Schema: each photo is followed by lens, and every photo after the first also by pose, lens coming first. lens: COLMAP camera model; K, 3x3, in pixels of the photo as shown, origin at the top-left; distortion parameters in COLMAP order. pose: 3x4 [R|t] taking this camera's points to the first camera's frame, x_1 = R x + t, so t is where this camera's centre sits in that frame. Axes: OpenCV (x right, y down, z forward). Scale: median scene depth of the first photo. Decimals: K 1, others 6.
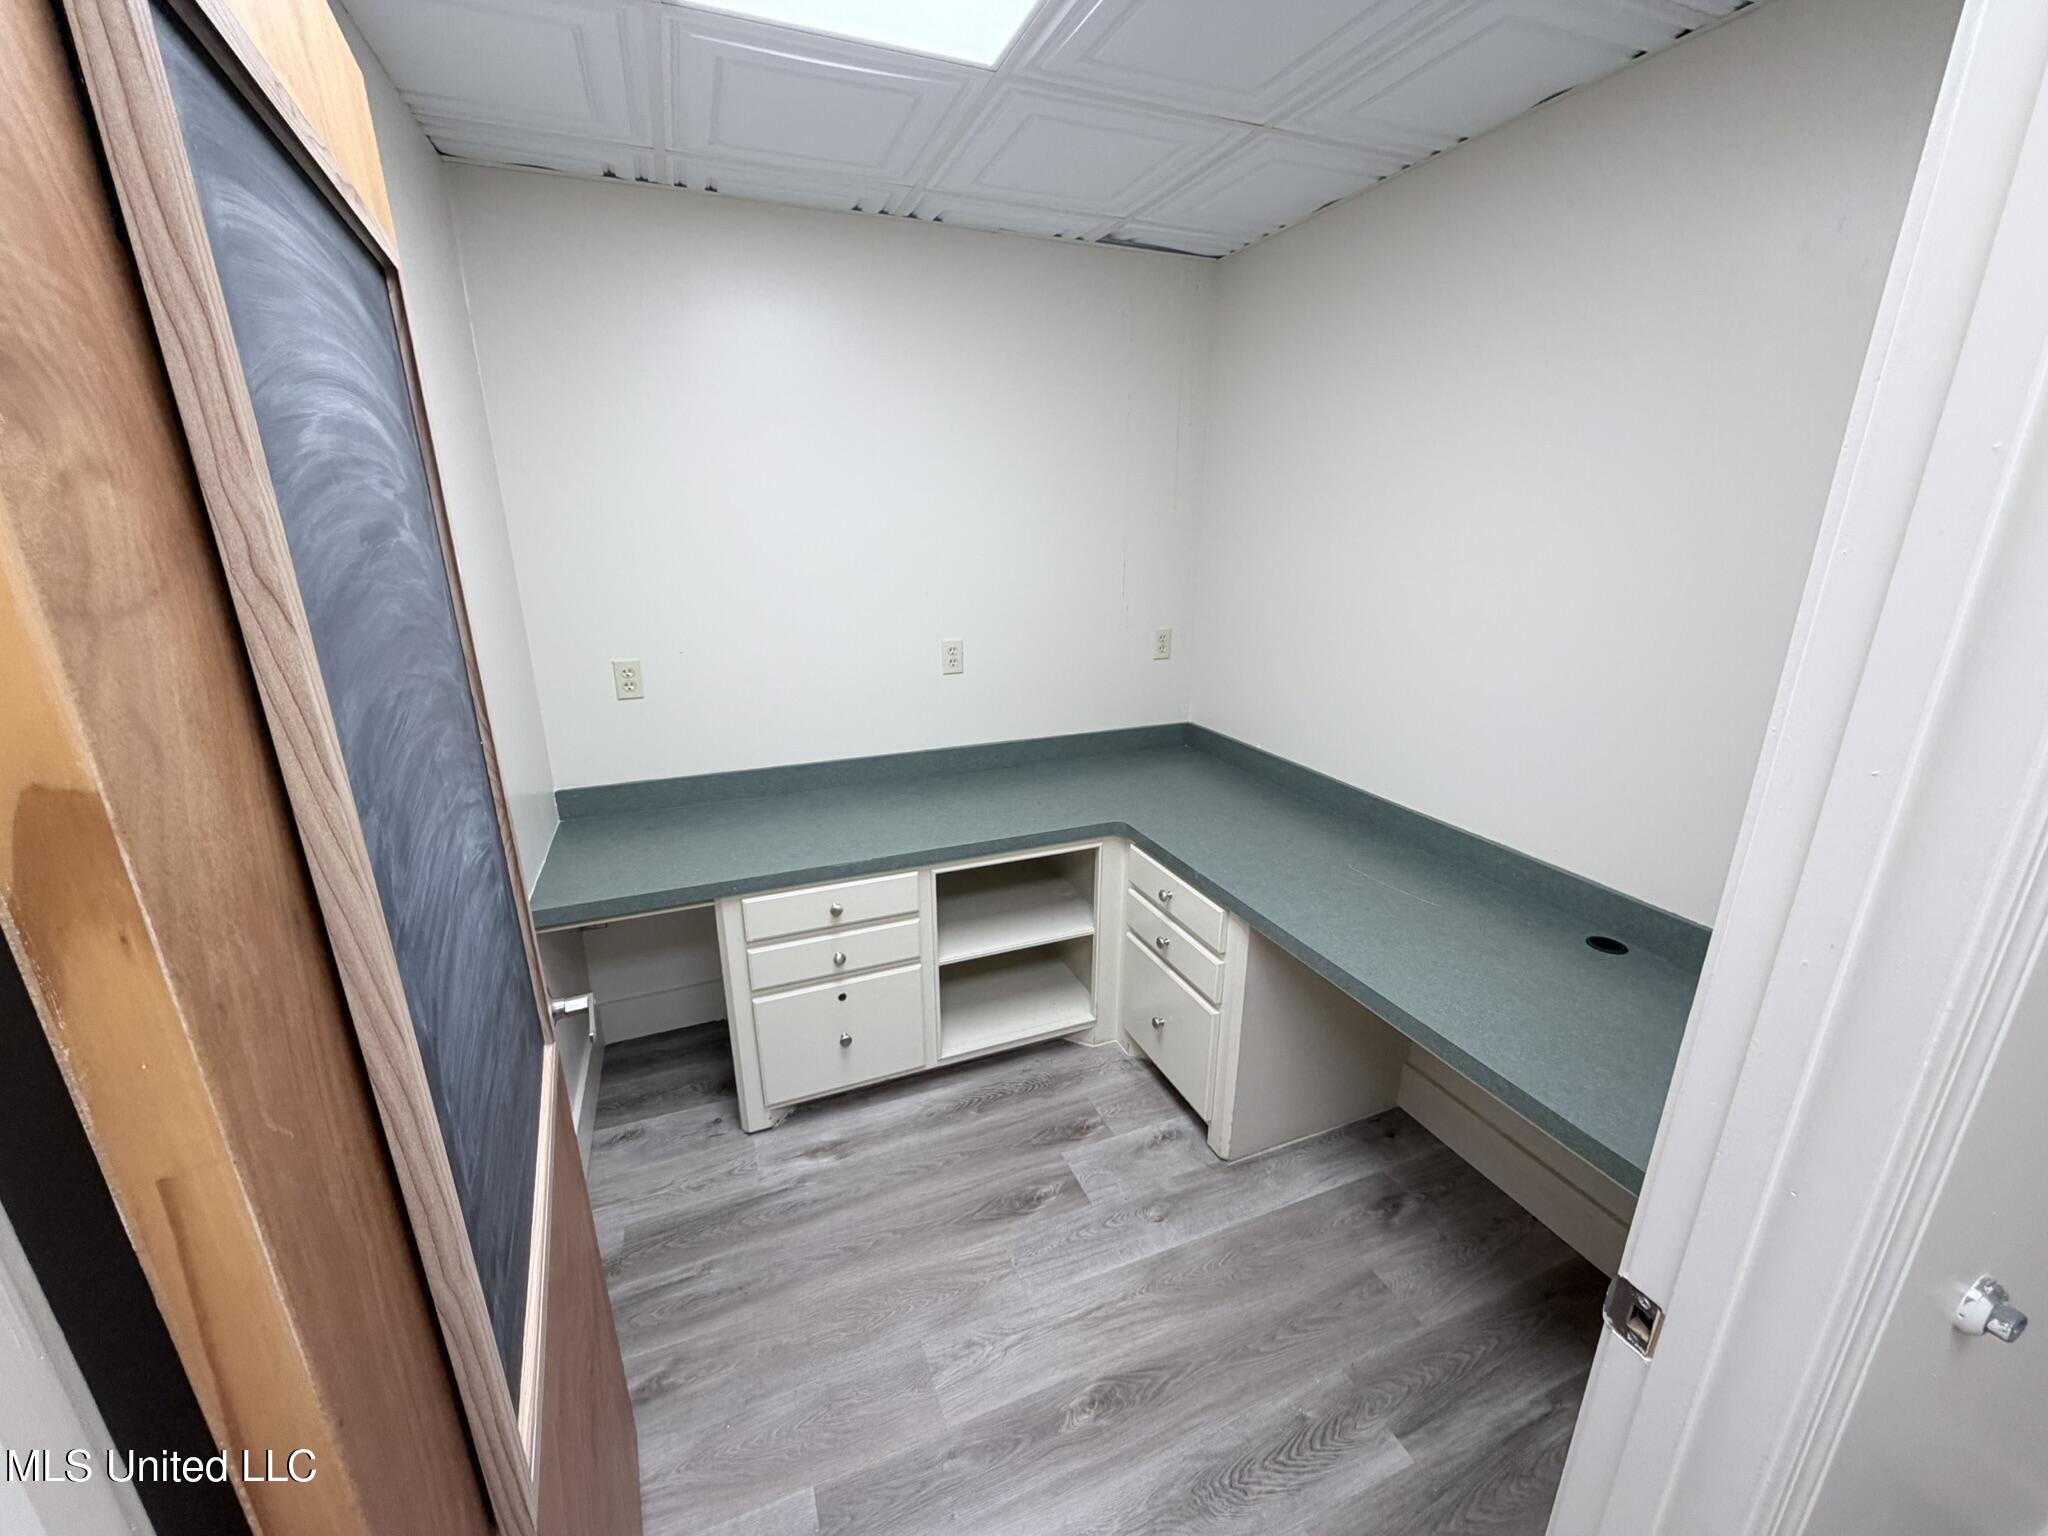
lens RADIAL K [[820.8, 0, 1024.0], [0, 820.8, 768.0], [0, 0, 1]] dist [0.038182, 0.000055]
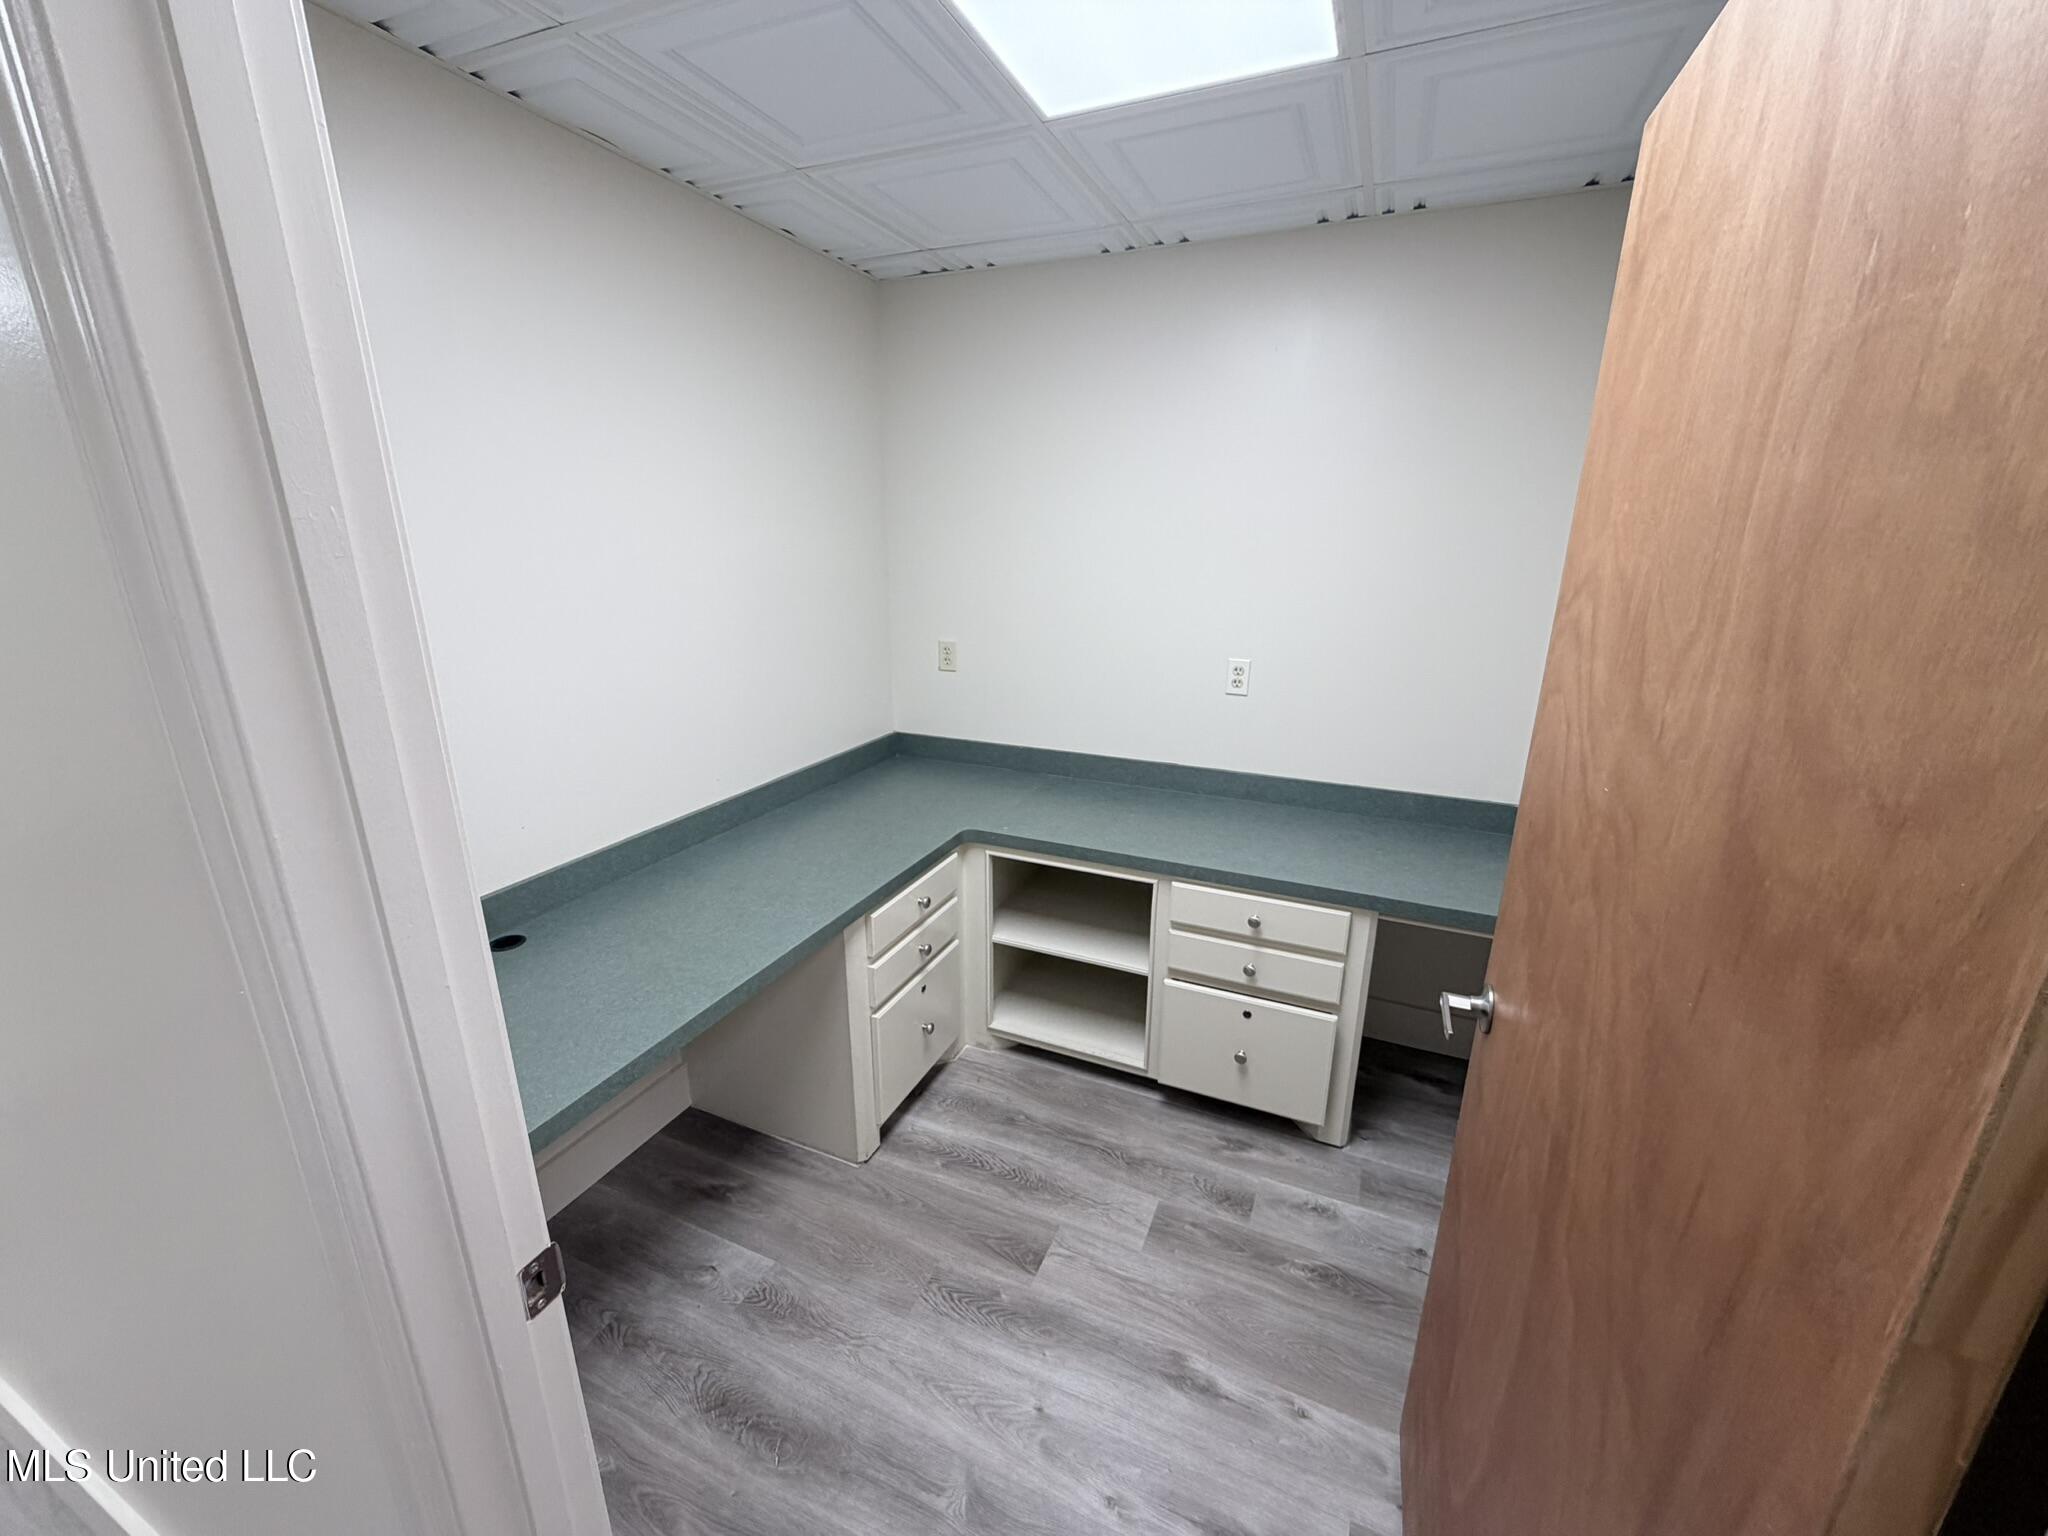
lens RADIAL K [[813.2, 0, 1024.0], [0, 813.2, 768.0], [0, 0, 1]] dist [0.000190, 0.000019]
pose [[0.698357, 0.209286, -0.684469, 0.411922], [-0.215208, 0.973443, 0.078069, -0.050252], [0.682630, 0.092783, 0.724850, 0.151995]]
